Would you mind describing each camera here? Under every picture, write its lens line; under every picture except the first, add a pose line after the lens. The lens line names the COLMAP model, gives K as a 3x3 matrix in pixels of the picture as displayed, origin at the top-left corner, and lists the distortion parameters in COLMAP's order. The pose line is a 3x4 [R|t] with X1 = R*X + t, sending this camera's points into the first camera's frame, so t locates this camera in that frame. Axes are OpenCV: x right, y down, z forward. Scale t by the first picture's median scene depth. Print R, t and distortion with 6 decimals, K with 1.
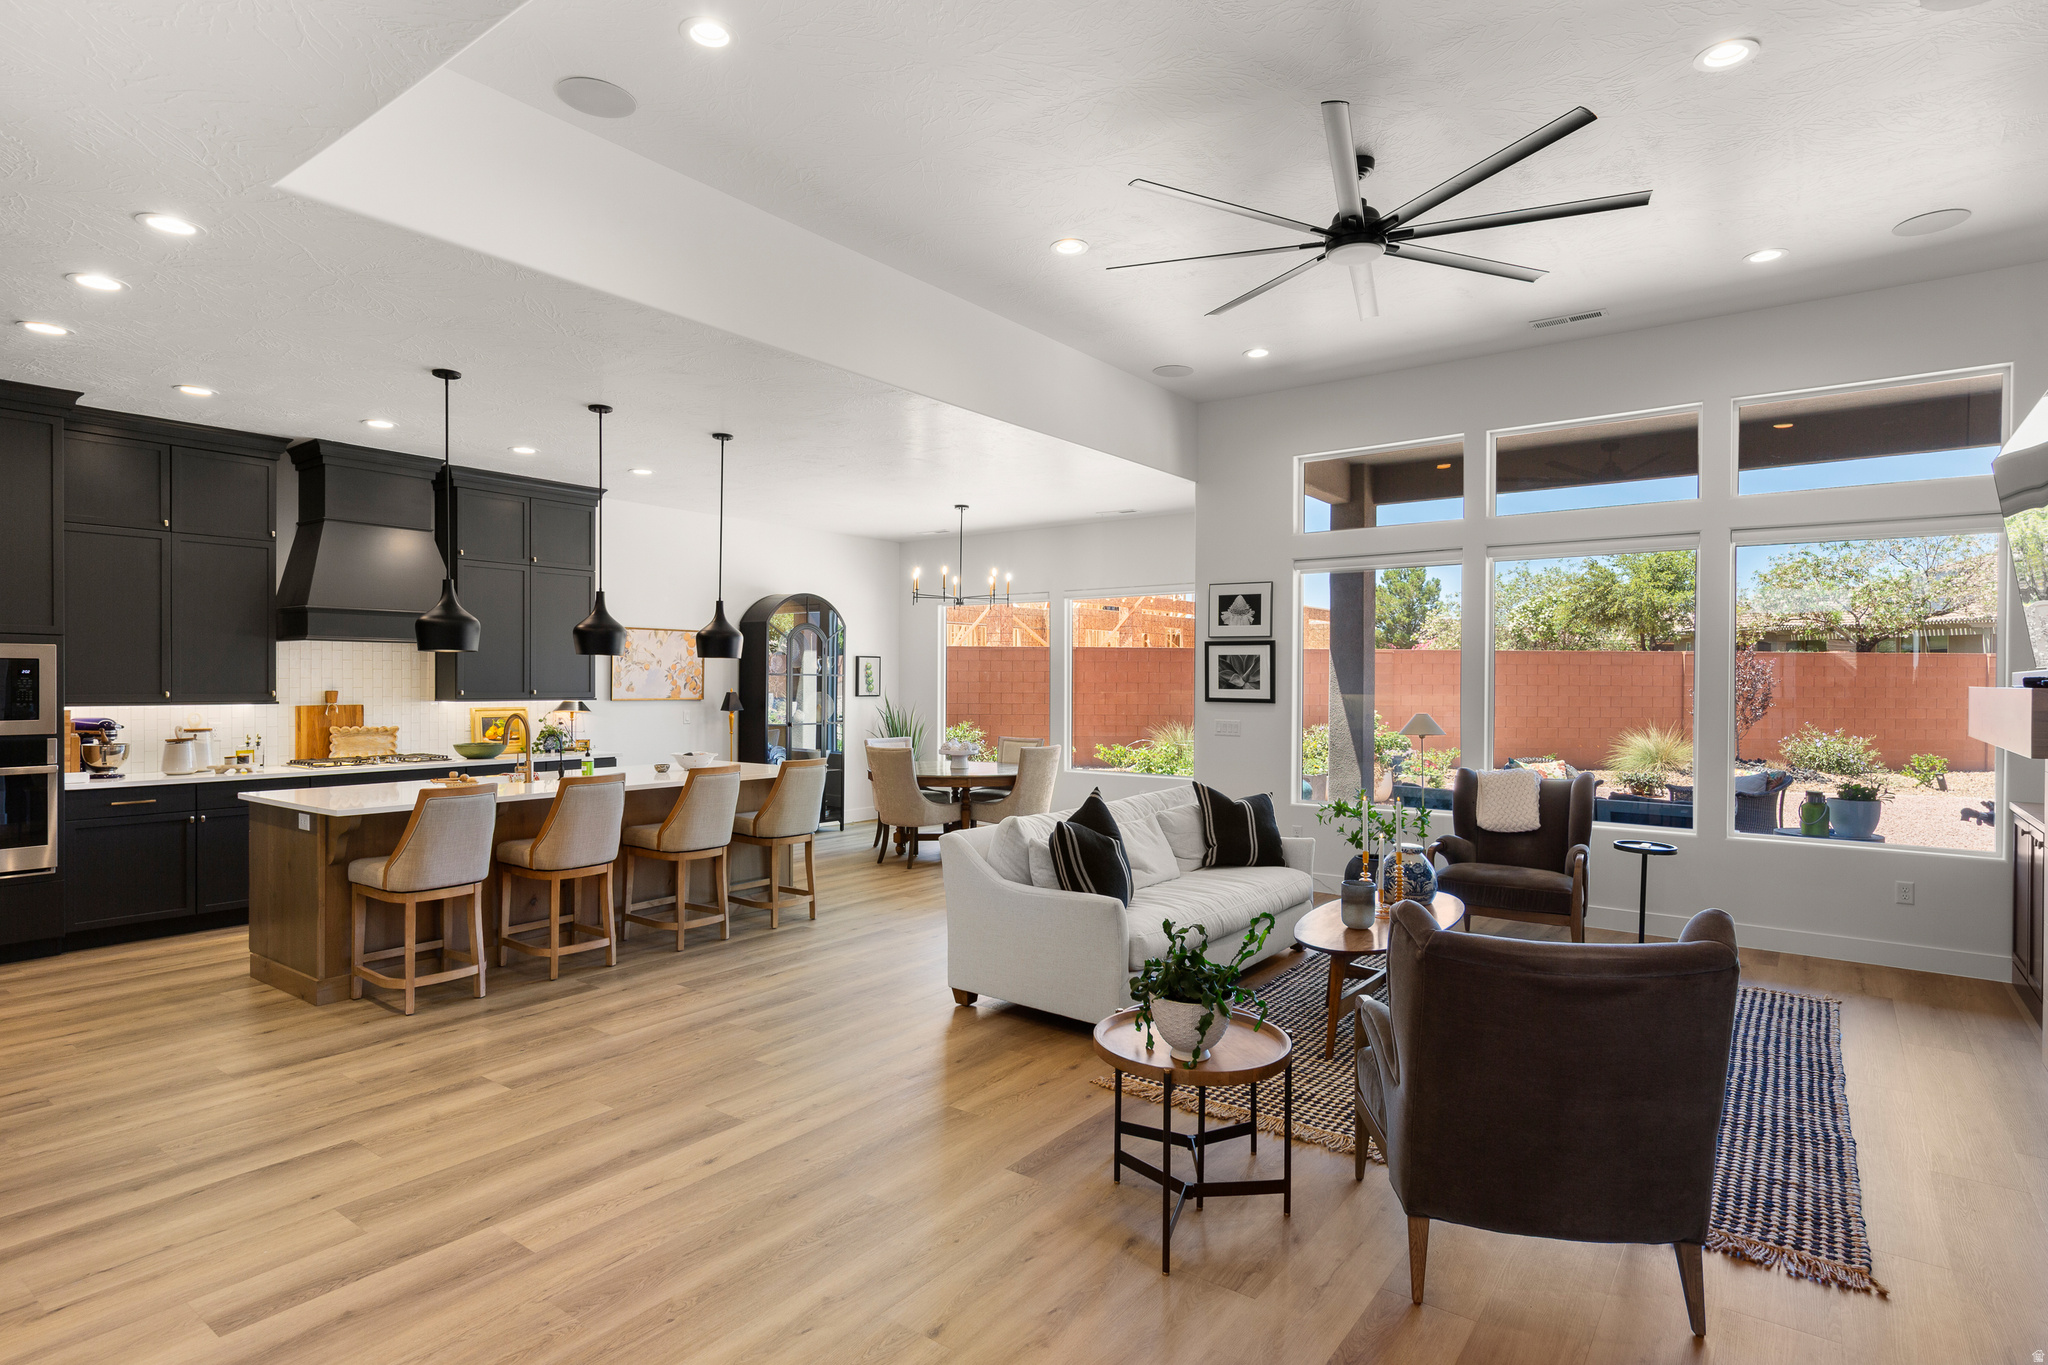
lens RADIAL K [[1063.9, 0, 1016.5], [0, 1063.9, 690.5], [0, 0, 1]] dist [0.007190, 0.001508]
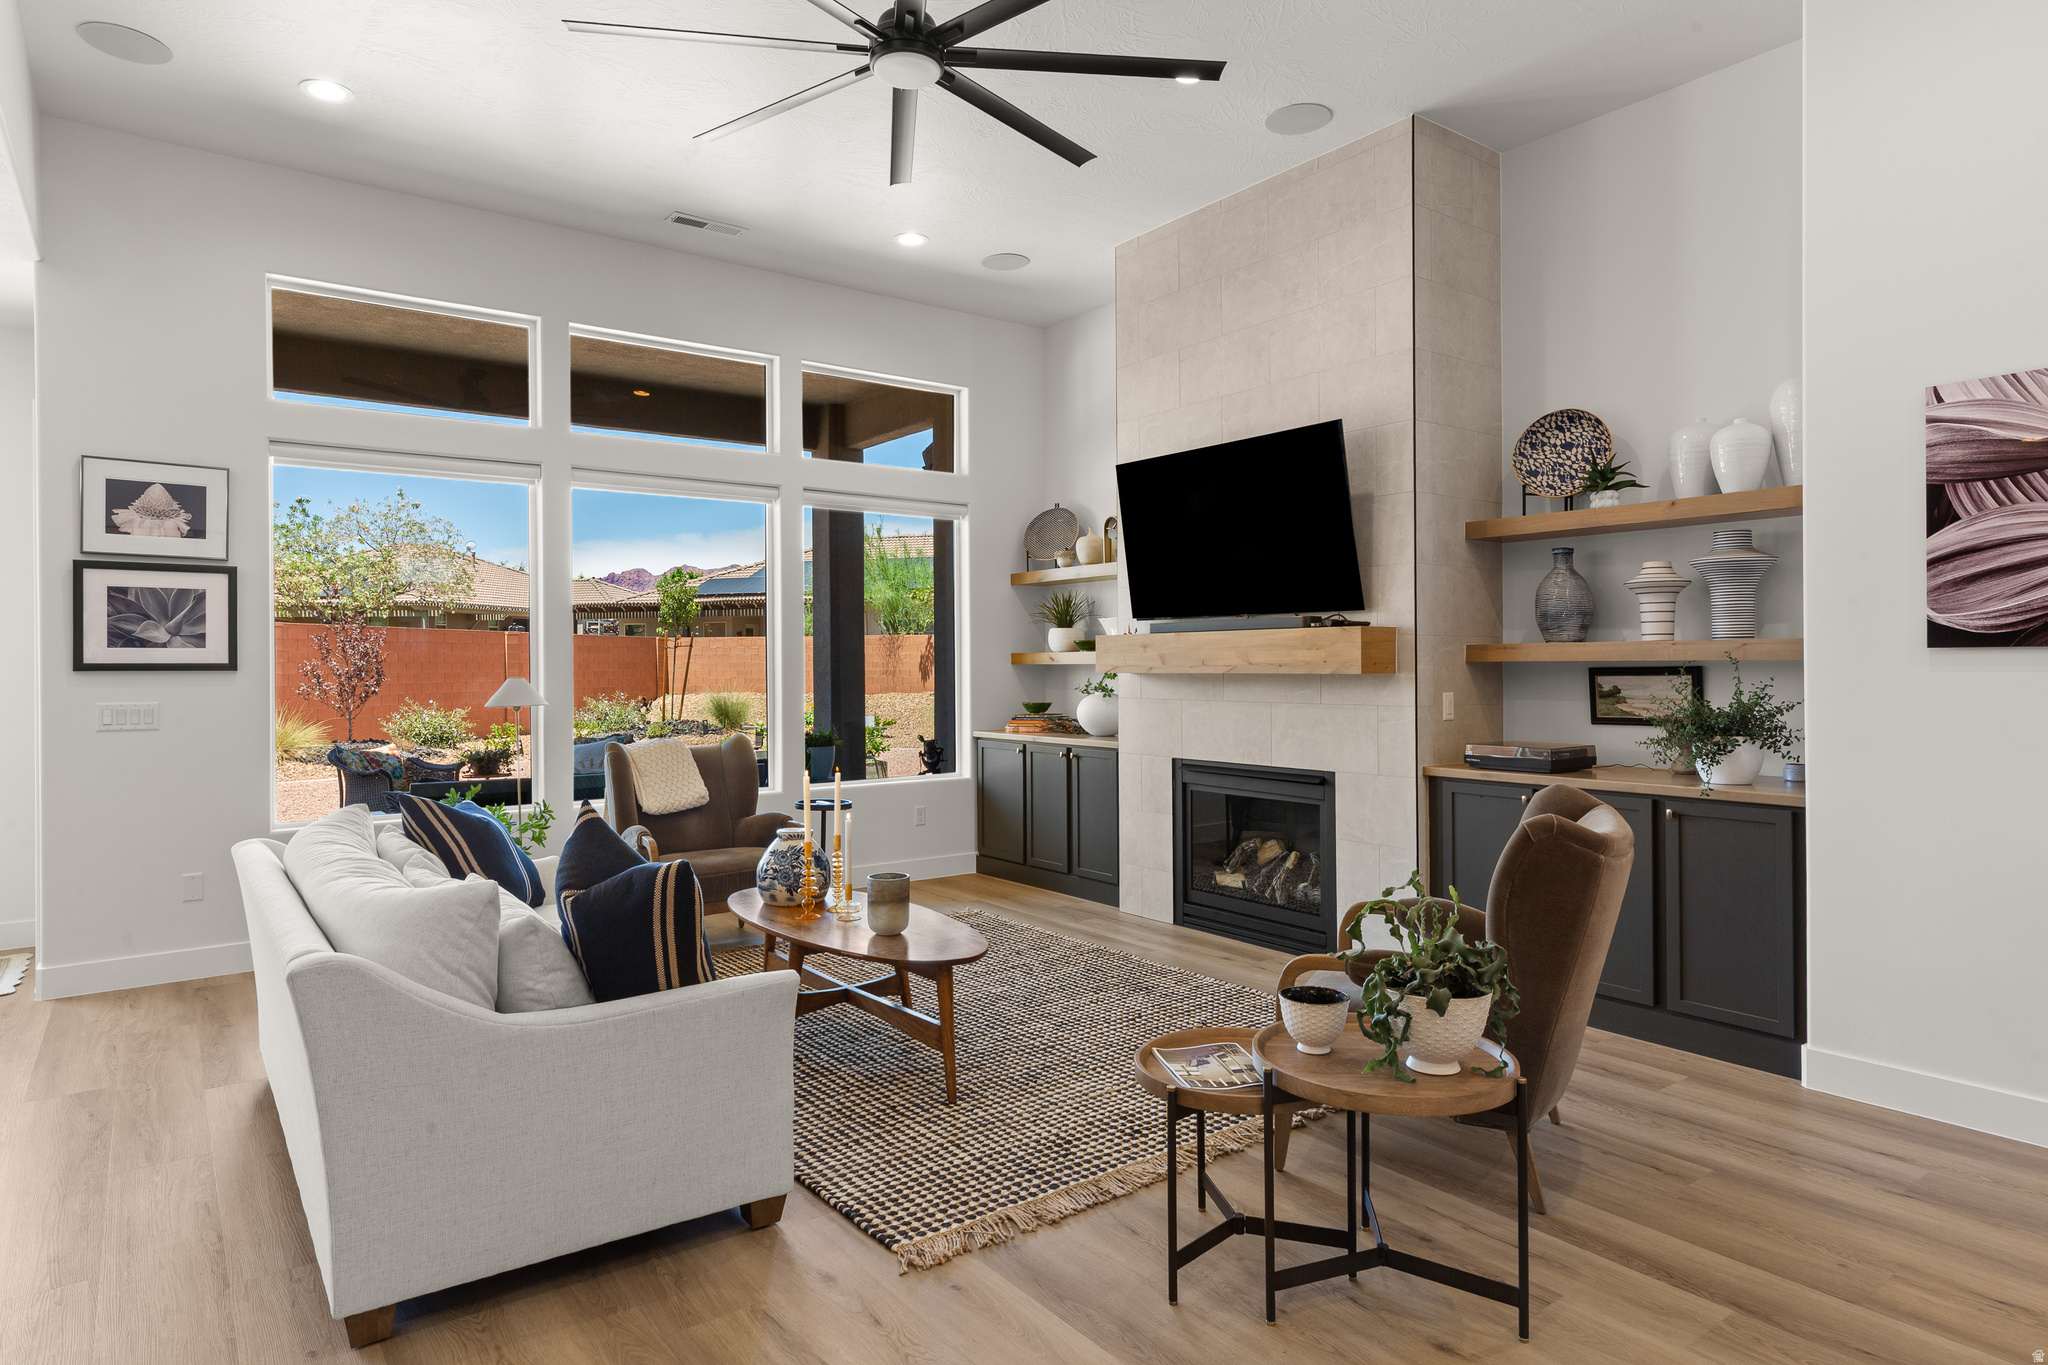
lens RADIAL K [[1170.9, 0, 1018.7], [0, 1170.9, 661.6], [0, 0, 1]] dist [0.014906, 0.002594]
pose [[0.285961, -0.005652, 0.958225, -0.271986], [0.018121, 0.999836, 0.000490, 0.014687], [-0.958070, 0.017224, 0.286016, 0.379446]]
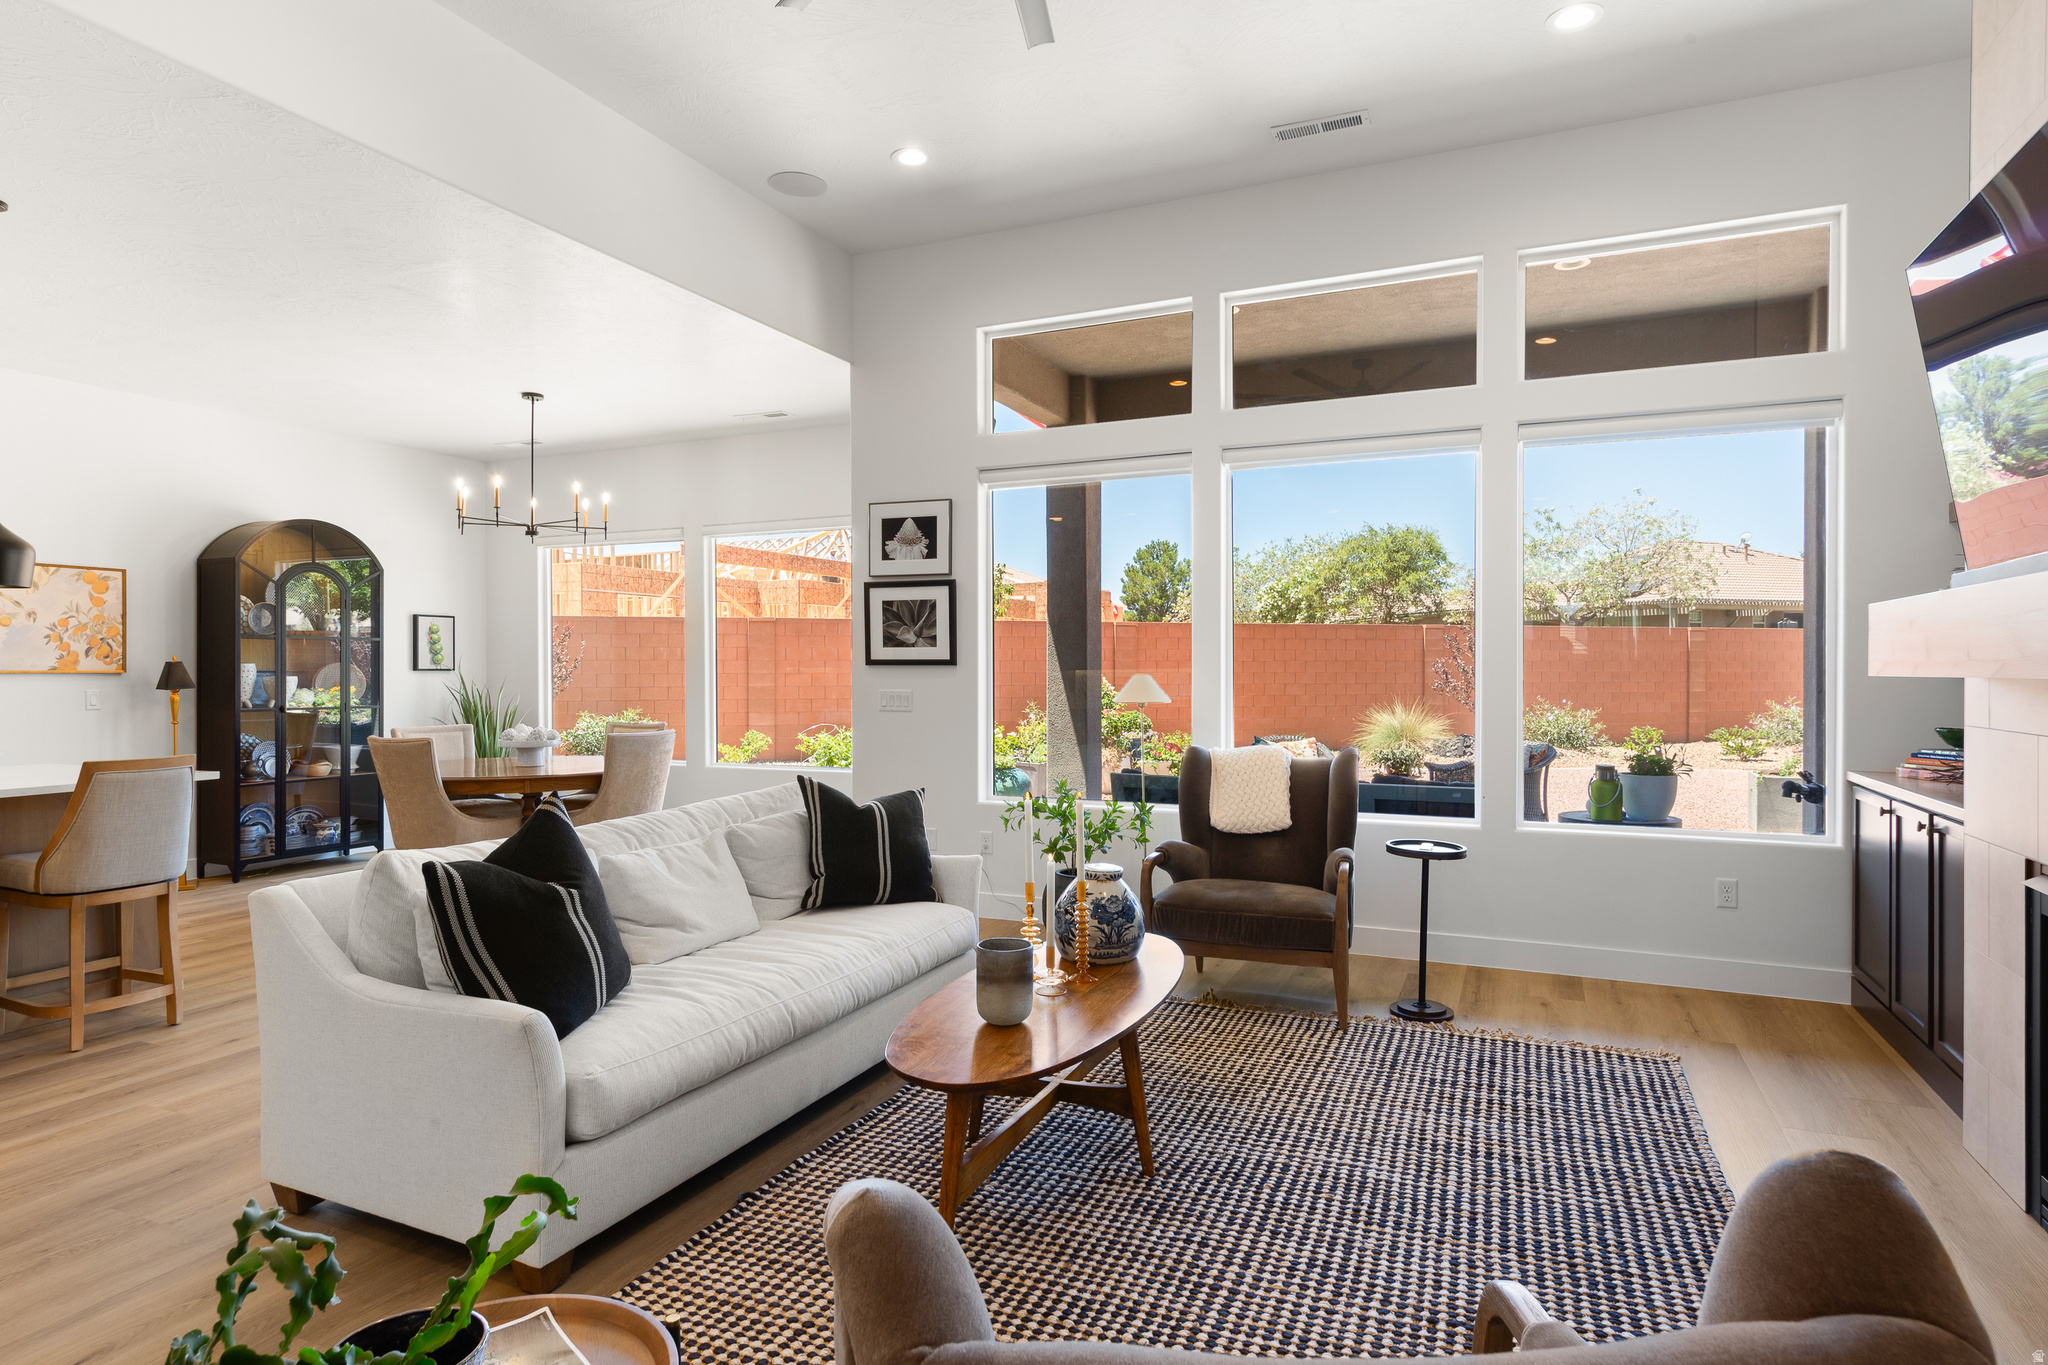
lens RADIAL K [[1129.4, 0, 1021.9], [0, 1129.4, 679.9], [0, 0, 1]] dist [0.006700, 0.001523]
pose [[0.974392, -0.009618, 0.224649, 0.111629], [0.009618, 0.999953, 0.001096, 0.021535], [-0.224649, 0.001093, 0.974439, 0.231489]]
